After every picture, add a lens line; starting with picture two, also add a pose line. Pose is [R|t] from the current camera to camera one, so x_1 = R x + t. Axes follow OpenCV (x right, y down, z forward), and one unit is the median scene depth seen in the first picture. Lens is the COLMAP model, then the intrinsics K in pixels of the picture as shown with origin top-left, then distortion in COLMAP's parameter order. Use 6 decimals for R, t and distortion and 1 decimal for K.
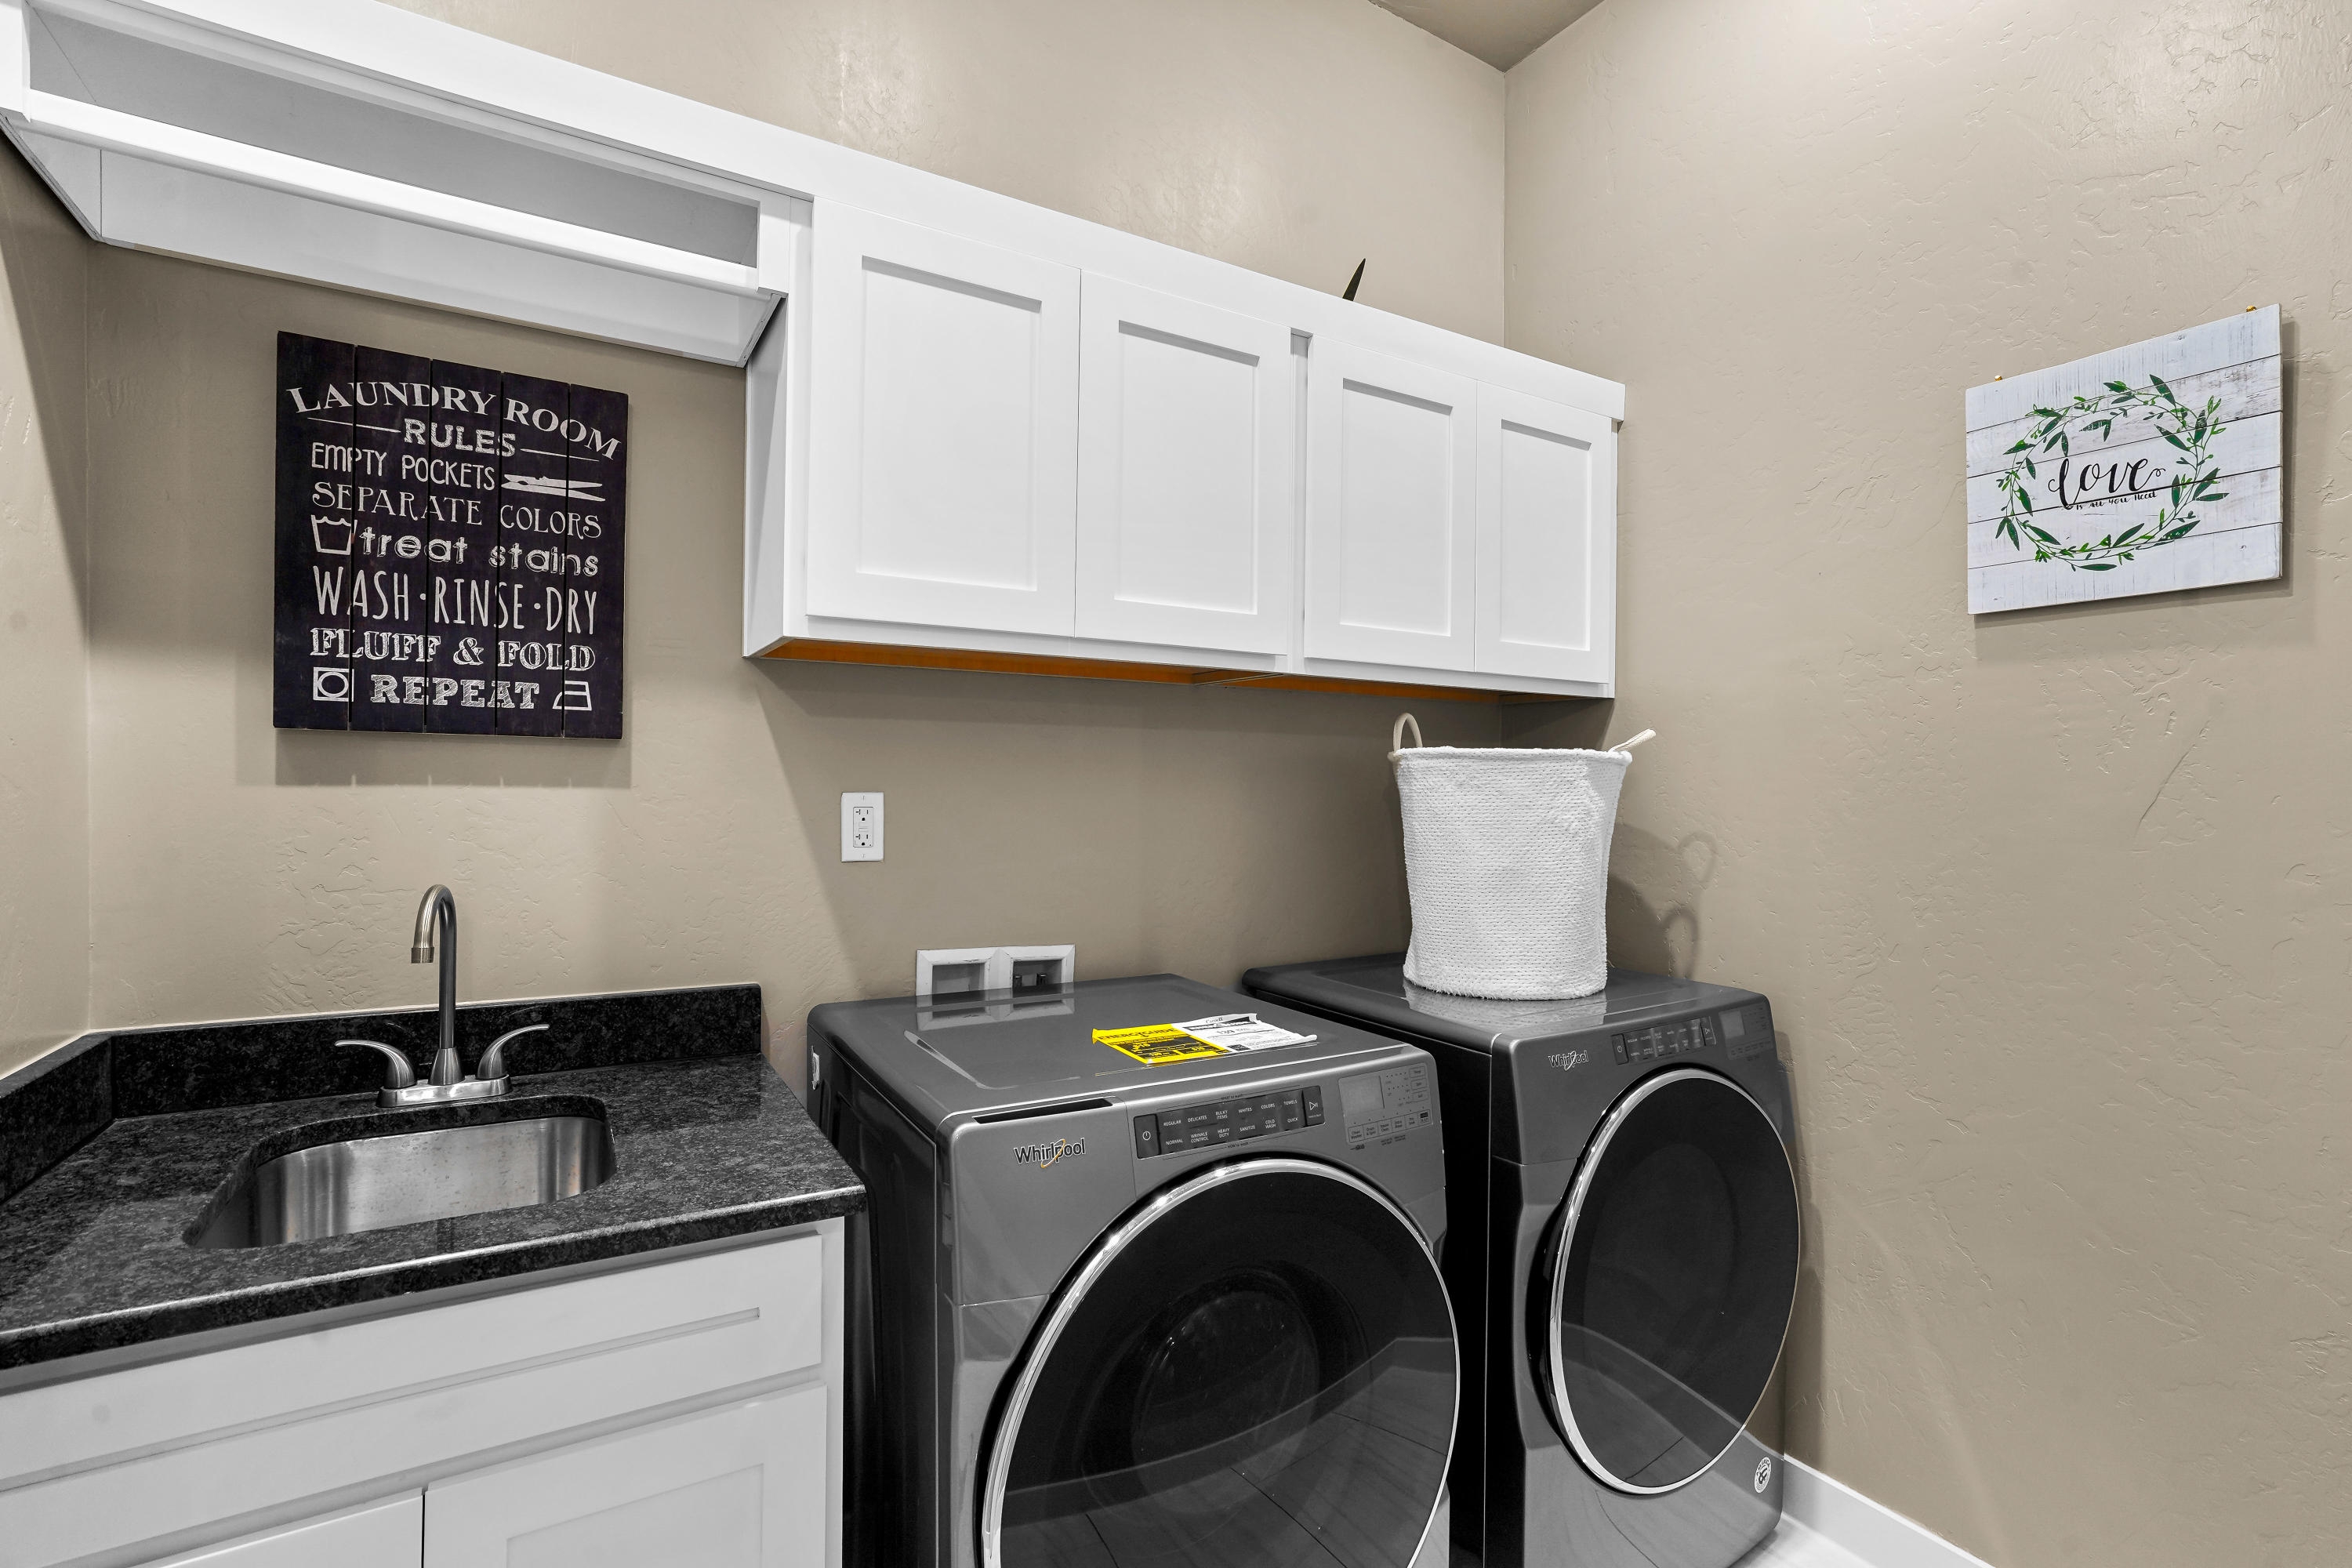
lens RADIAL K [[1082.2, 0, 1189.8], [0, 1082.2, 781.1], [0, 0, 1]] dist [-0.028606, 0.010046]
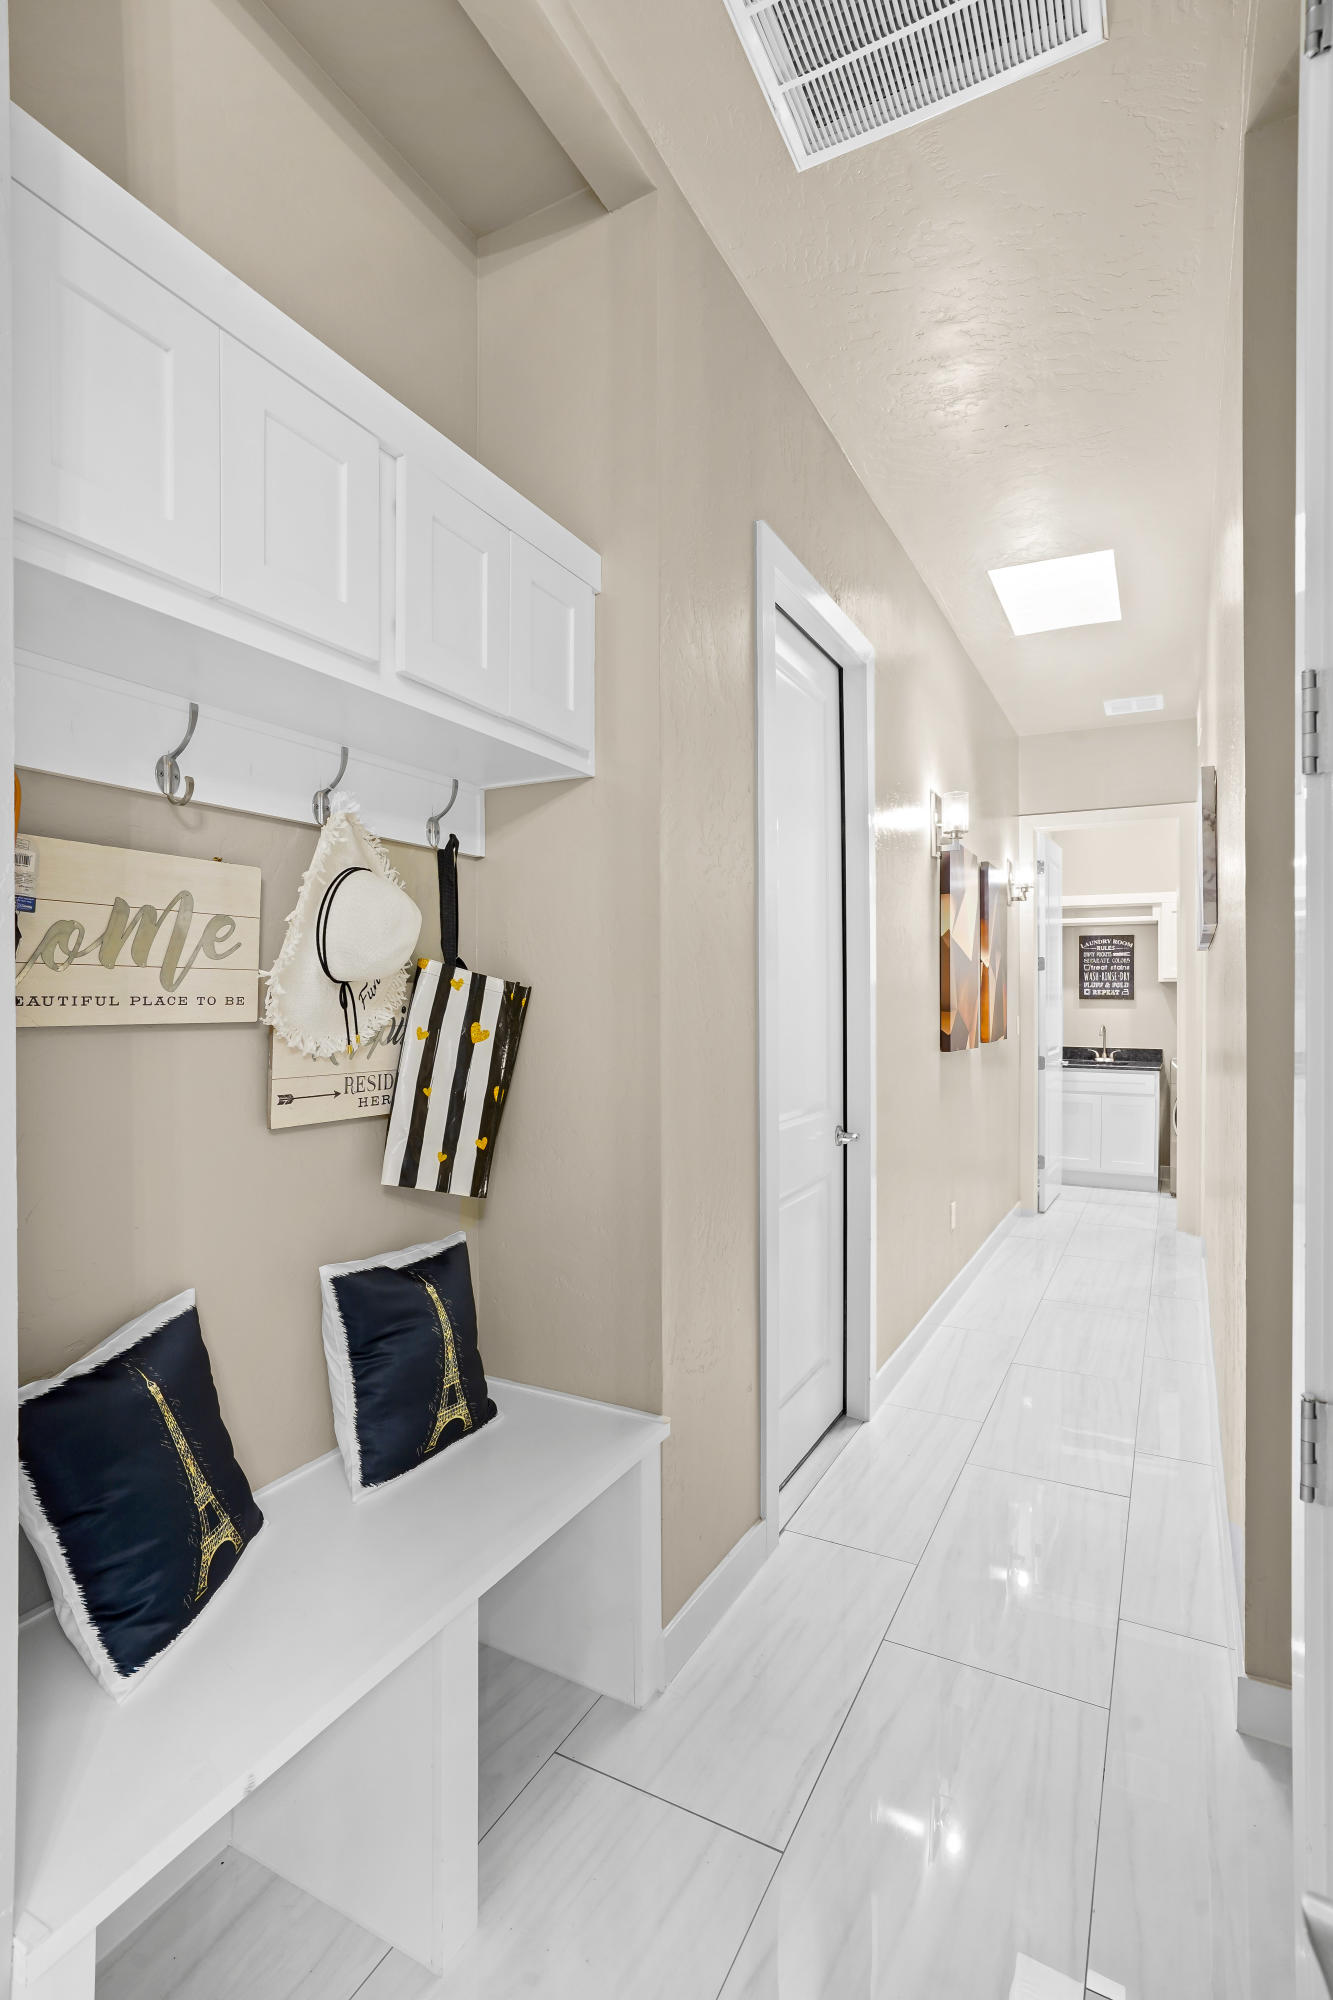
lens RADIAL K [[970.4, 0, 668.4], [0, 970.4, 1008.1], [0, 0, 1]] dist [-0.006752, -0.000257]
pose [[0.505075, -0.008688, -0.863032, 2.644320], [0.003443, 0.999962, -0.008051, 0.036862], [0.863069, 0.001095, 0.505086, -3.691422]]
